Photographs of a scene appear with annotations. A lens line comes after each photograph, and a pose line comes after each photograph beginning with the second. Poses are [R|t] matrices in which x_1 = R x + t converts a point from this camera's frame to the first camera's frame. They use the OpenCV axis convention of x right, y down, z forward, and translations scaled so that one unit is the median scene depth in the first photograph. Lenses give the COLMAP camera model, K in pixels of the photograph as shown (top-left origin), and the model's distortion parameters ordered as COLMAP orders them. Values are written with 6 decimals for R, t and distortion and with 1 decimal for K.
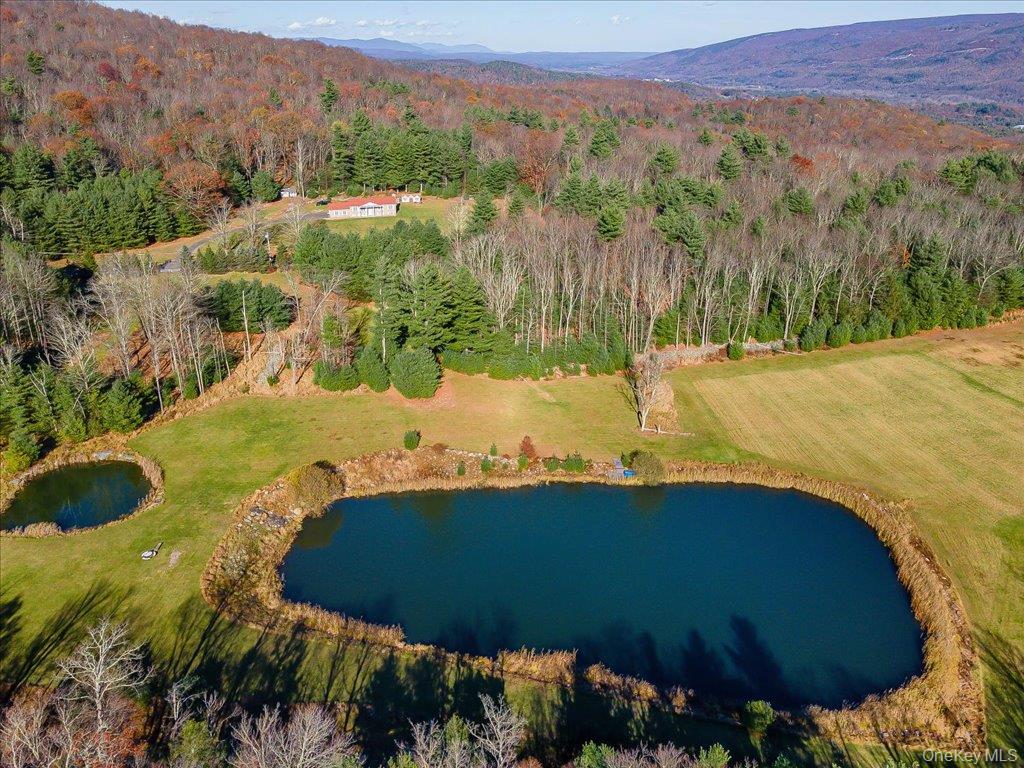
lens RADIAL K [[782.6, 0, 512.0], [0, 782.6, 384.0], [0, 0, 1]] dist [0.003622, 0.006060]
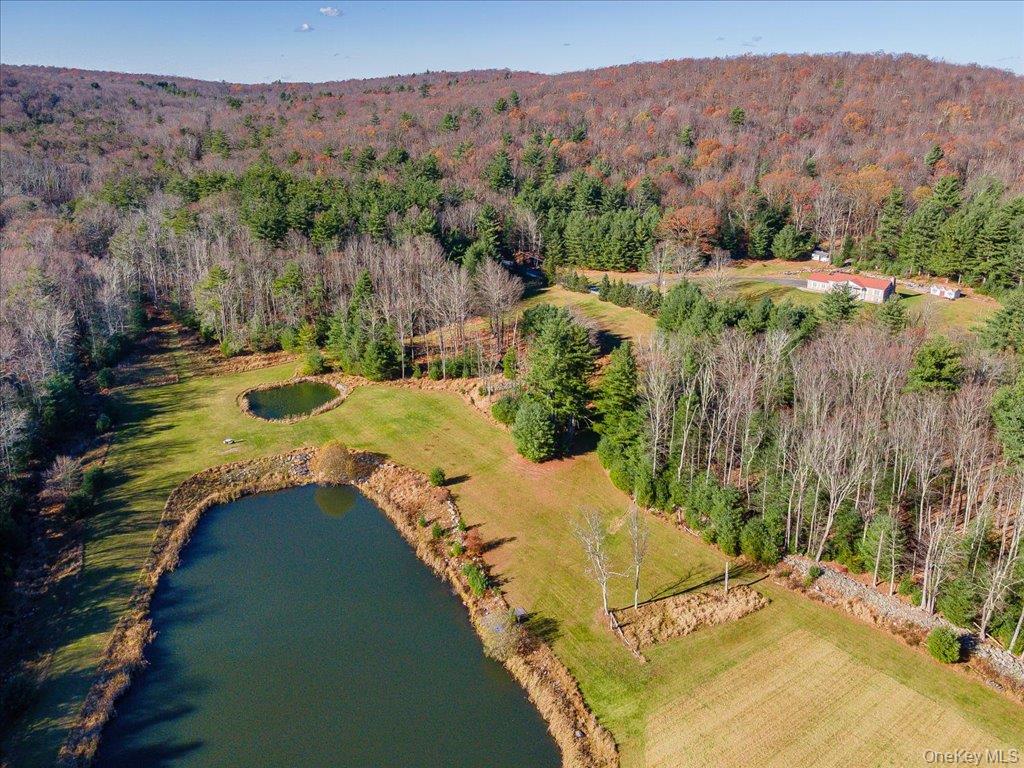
lens RADIAL K [[782.6, 0, 512.0], [0, 782.6, 384.0], [0, 0, 1]] dist [0.003622, 0.006060]
pose [[0.383038, 0.311077, -0.869778, 0.461171], [-0.365638, 0.915745, 0.166495, -0.148597], [0.848287, 0.254250, 0.464507, 0.367089]]
